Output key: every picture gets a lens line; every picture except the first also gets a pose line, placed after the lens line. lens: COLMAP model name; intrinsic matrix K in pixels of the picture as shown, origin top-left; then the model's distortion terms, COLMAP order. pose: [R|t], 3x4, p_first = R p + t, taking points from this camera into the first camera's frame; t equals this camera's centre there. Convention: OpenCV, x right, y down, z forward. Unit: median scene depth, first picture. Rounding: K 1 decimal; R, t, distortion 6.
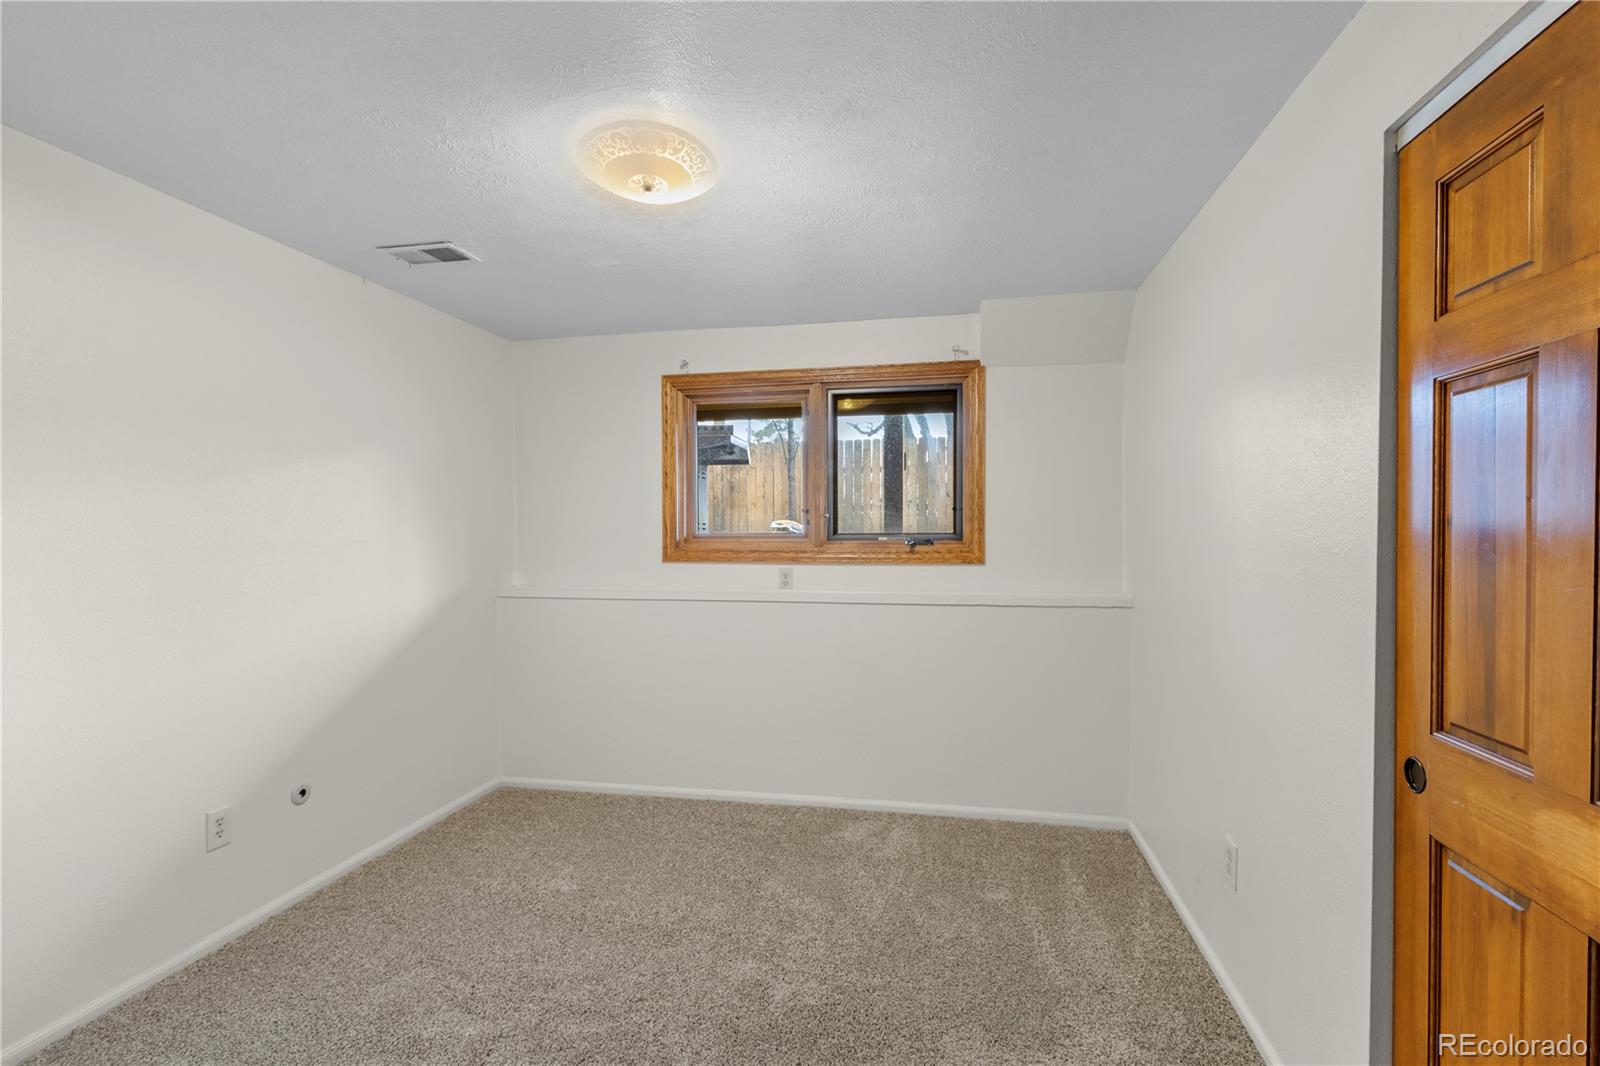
lens RADIAL K [[739.6, 0, 800.0], [0, 739.6, 533.0], [0, 0, 1]] dist [-0.000323, -0.000051]
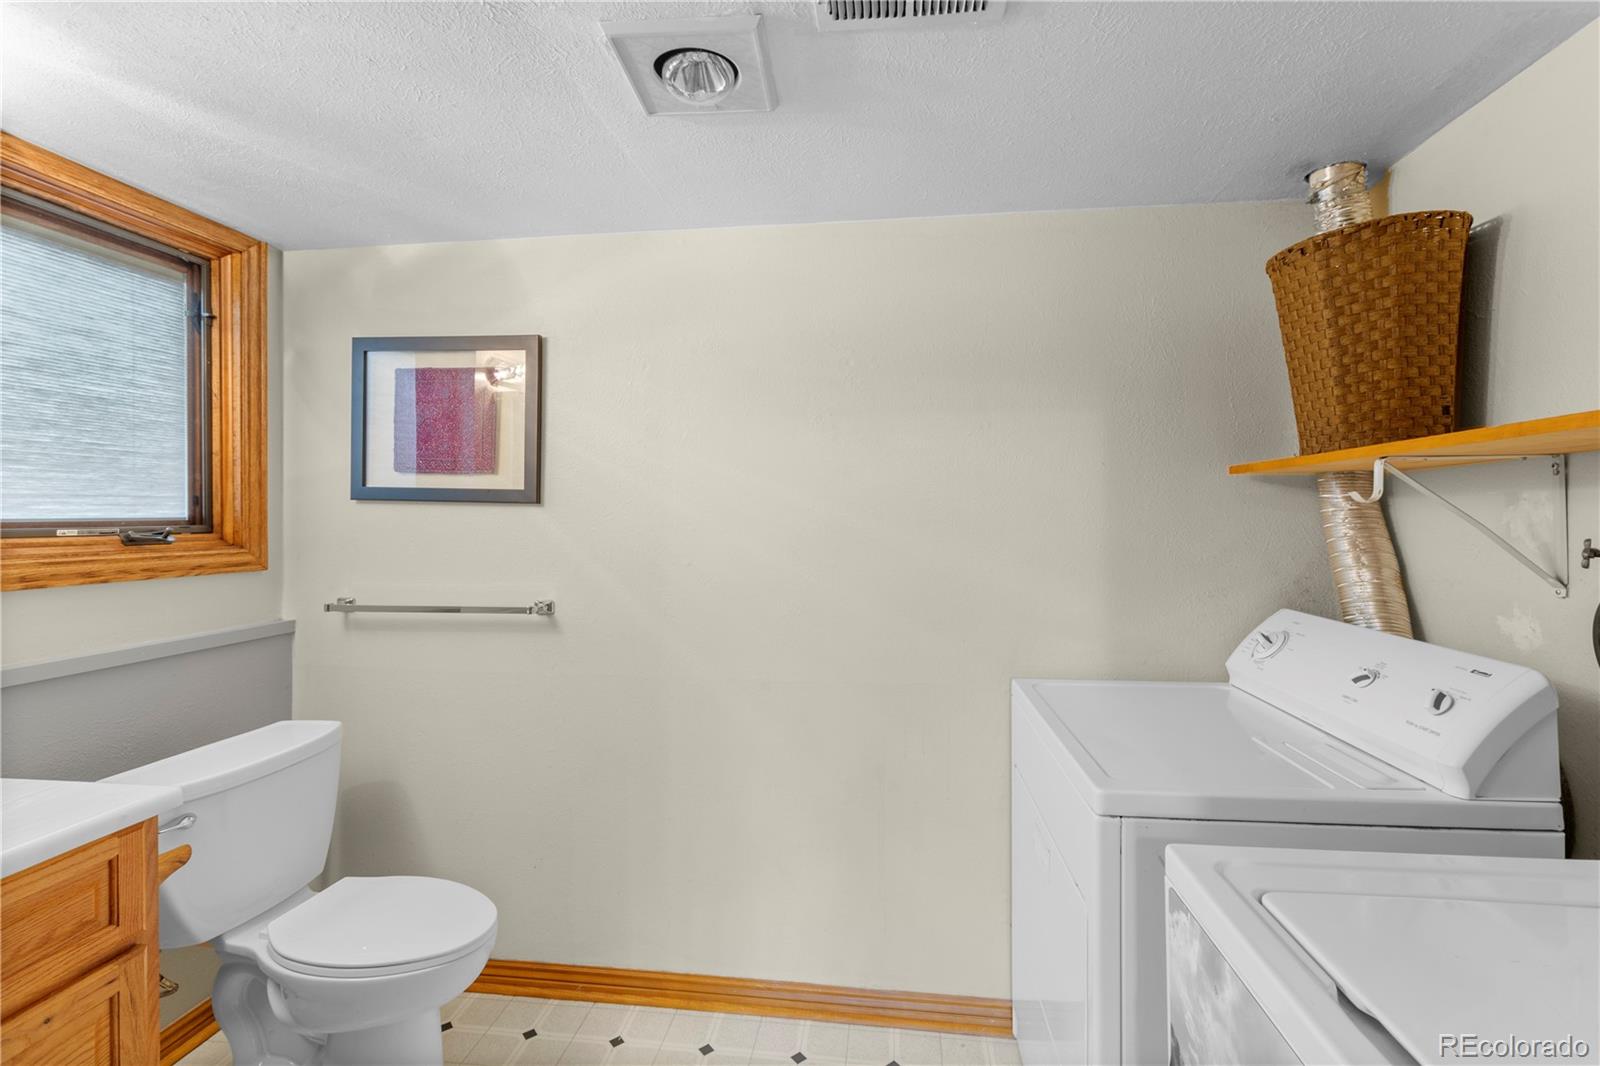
lens RADIAL K [[734.0, 0, 802.8], [0, 734.0, 509.5], [0, 0, 1]] dist [-0.001229, -0.000234]
pose [[-0.068940, 0.010905, 0.997561, -0.379181], [0.013260, 0.999862, -0.010014, 0.004848], [-0.997533, 0.012537, -0.069075, 0.581890]]
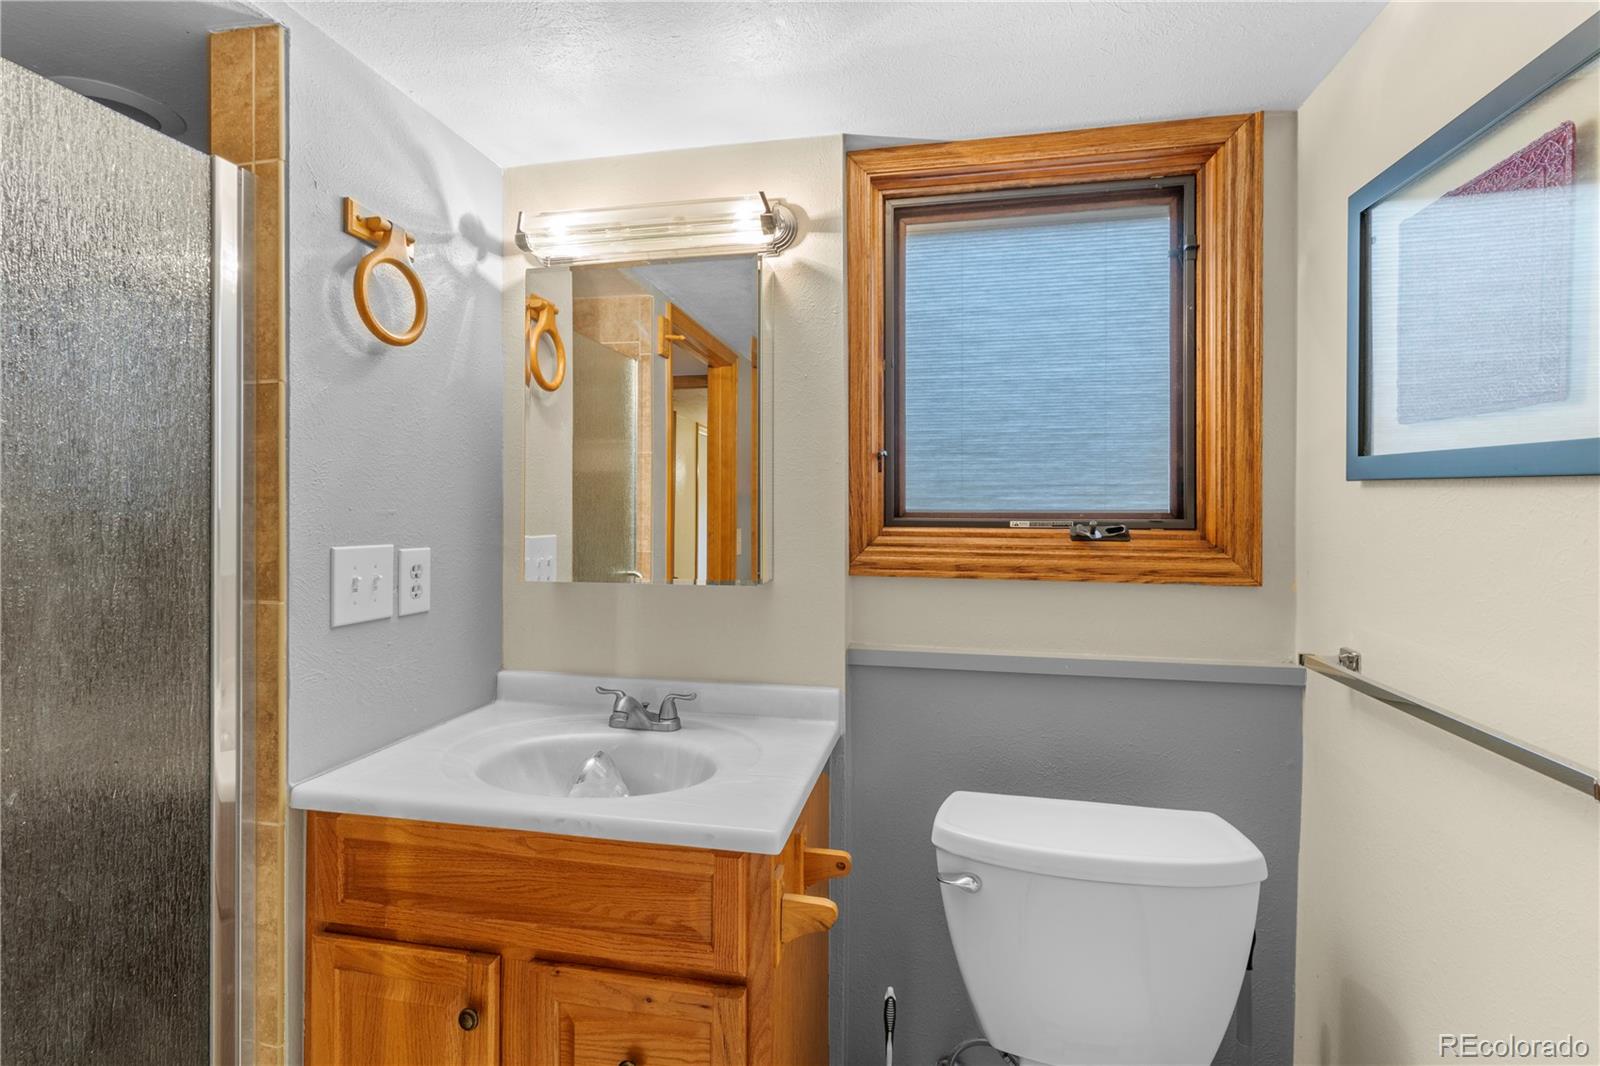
lens RADIAL K [[734.0, 0, 802.8], [0, 734.0, 509.5], [0, 0, 1]] dist [-0.001229, -0.000234]
pose [[0.999963, 0.007791, 0.003779, -0.015100], [-0.007767, 0.999950, -0.006342, 0.003651], [-0.003828, 0.006312, 0.999973, 0.565161]]
